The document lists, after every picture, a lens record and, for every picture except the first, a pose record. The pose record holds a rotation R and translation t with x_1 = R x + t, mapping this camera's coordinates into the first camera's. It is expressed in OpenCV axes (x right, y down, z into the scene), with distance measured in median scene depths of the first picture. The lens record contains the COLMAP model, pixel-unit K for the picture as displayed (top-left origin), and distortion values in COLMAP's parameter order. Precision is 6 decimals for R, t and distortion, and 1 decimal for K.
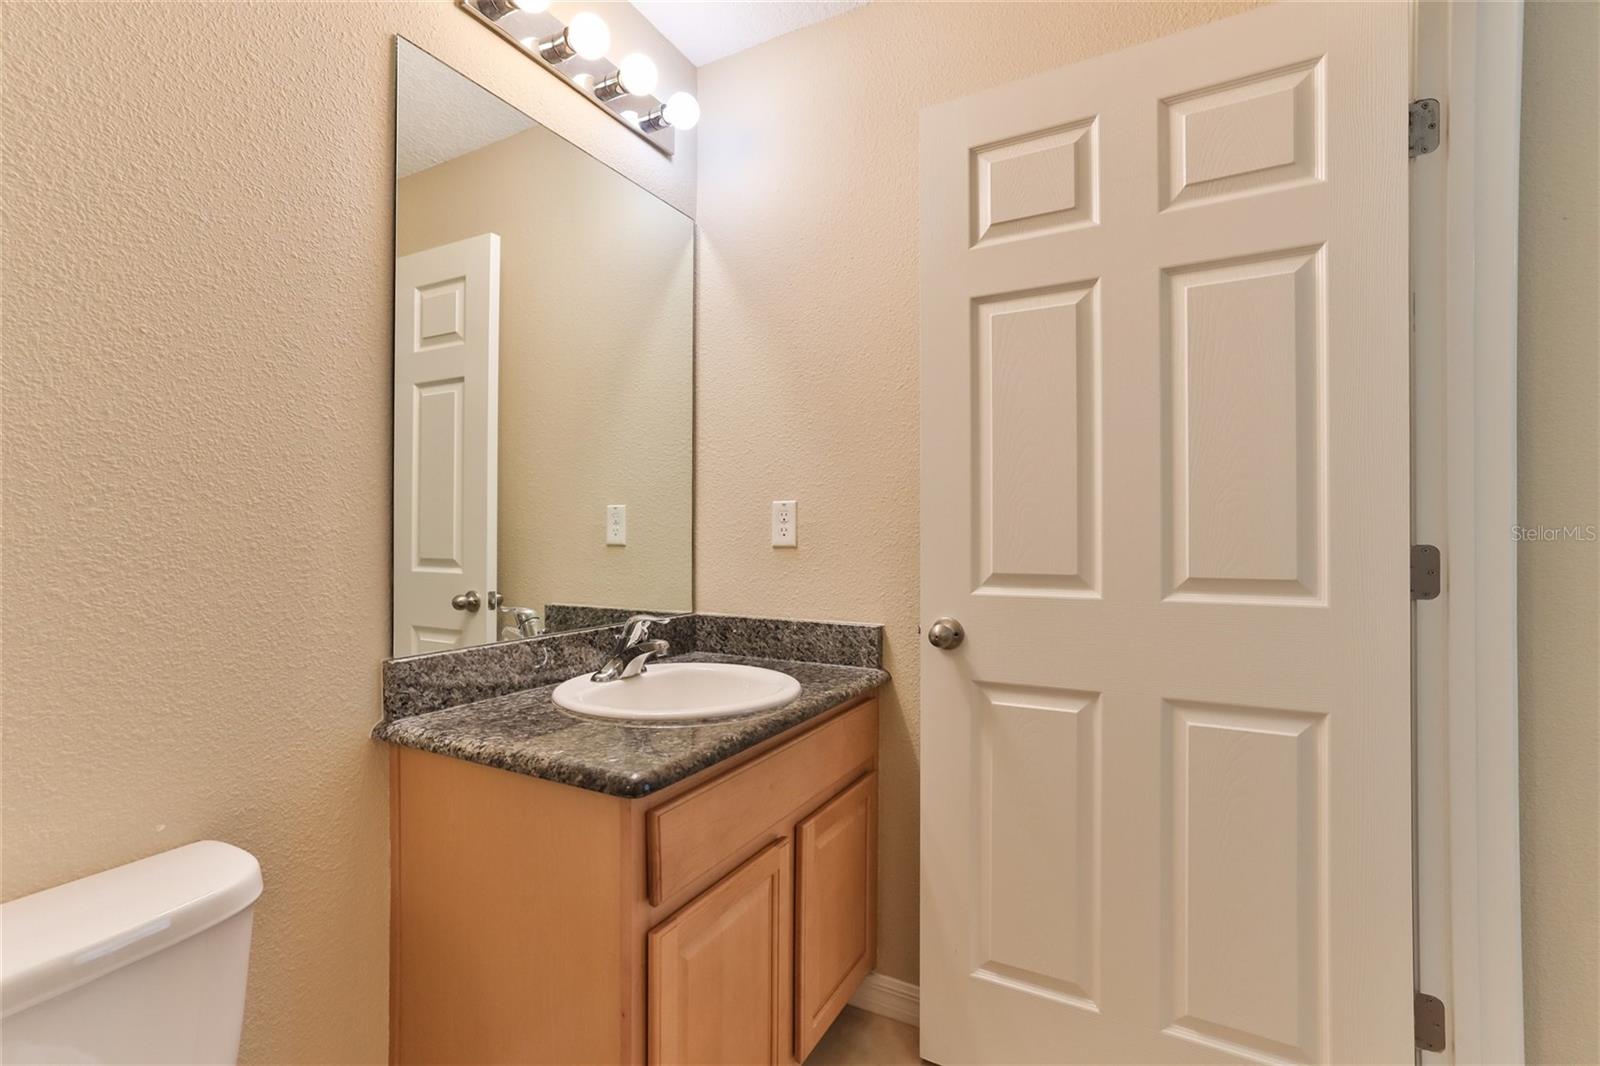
lens RADIAL K [[732.6, 0, 793.3], [0, 732.6, 526.7], [0, 0, 1]] dist [-0.004831, 0.002434]
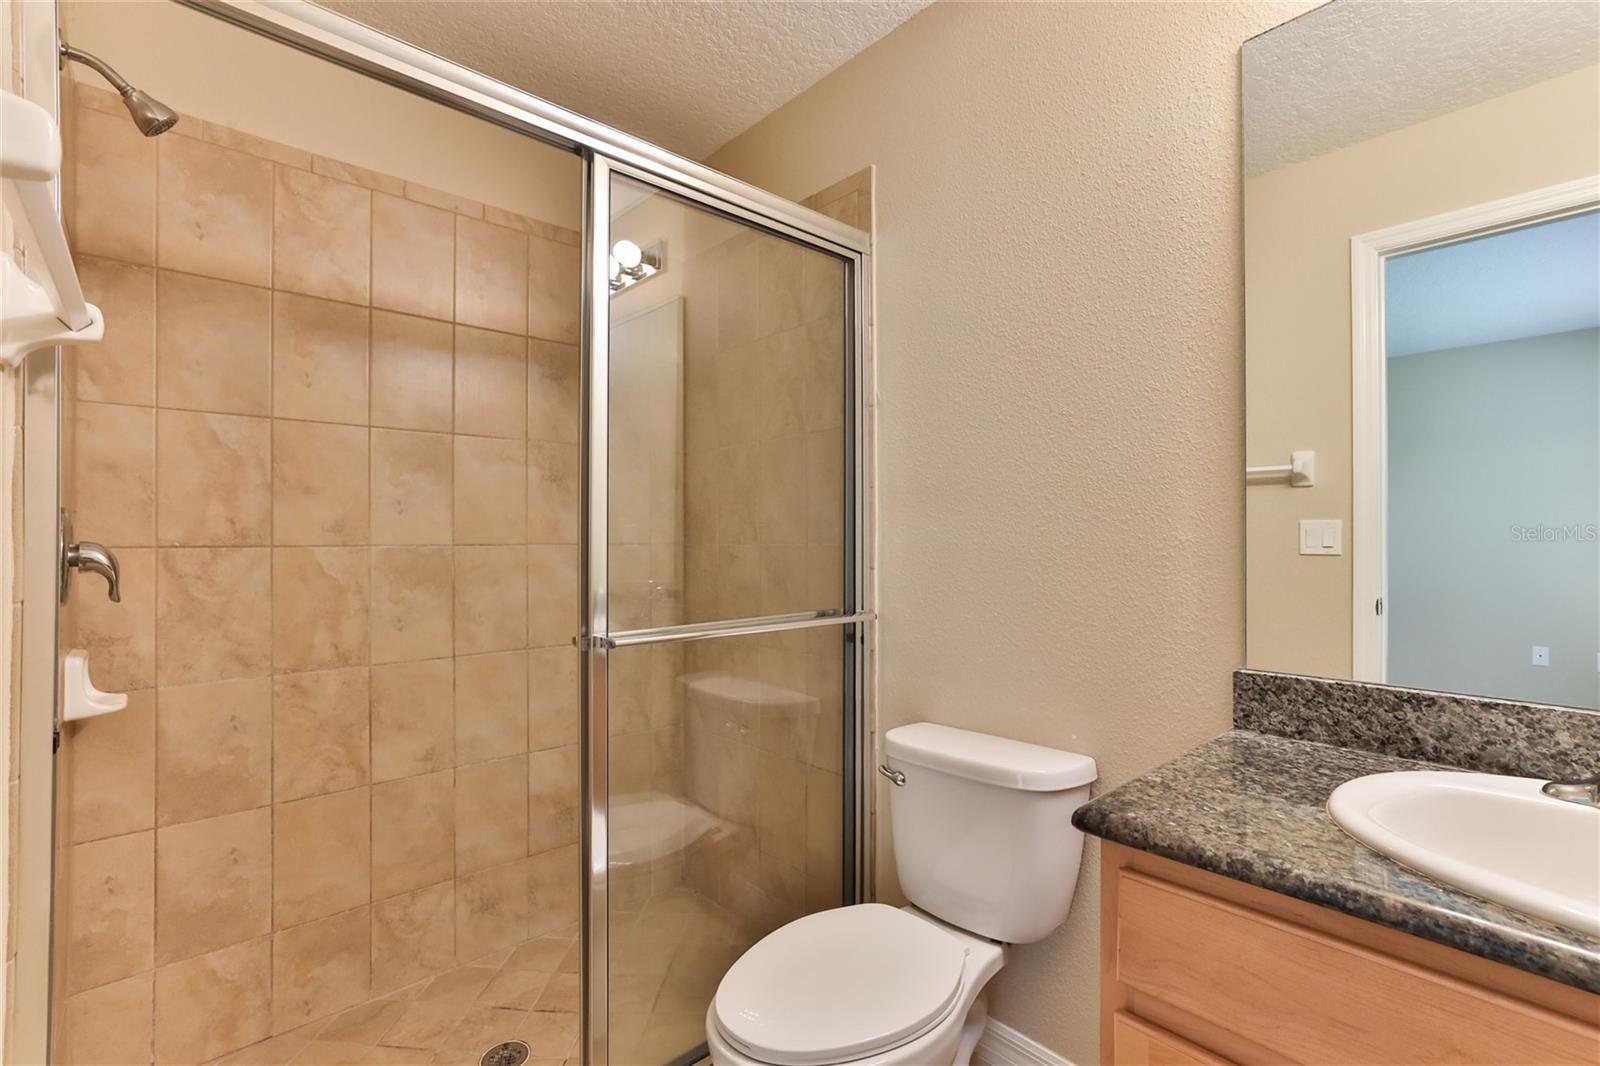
lens RADIAL K [[732.6, 0, 795.0], [0, 732.6, 540.3], [0, 0, 1]] dist [-0.004831, 0.002434]
pose [[-0.336738, -0.006692, -0.941575, 0.589461], [0.003719, 0.999957, -0.008437, 0.011625], [0.941591, -0.006343, -0.336698, 0.745583]]
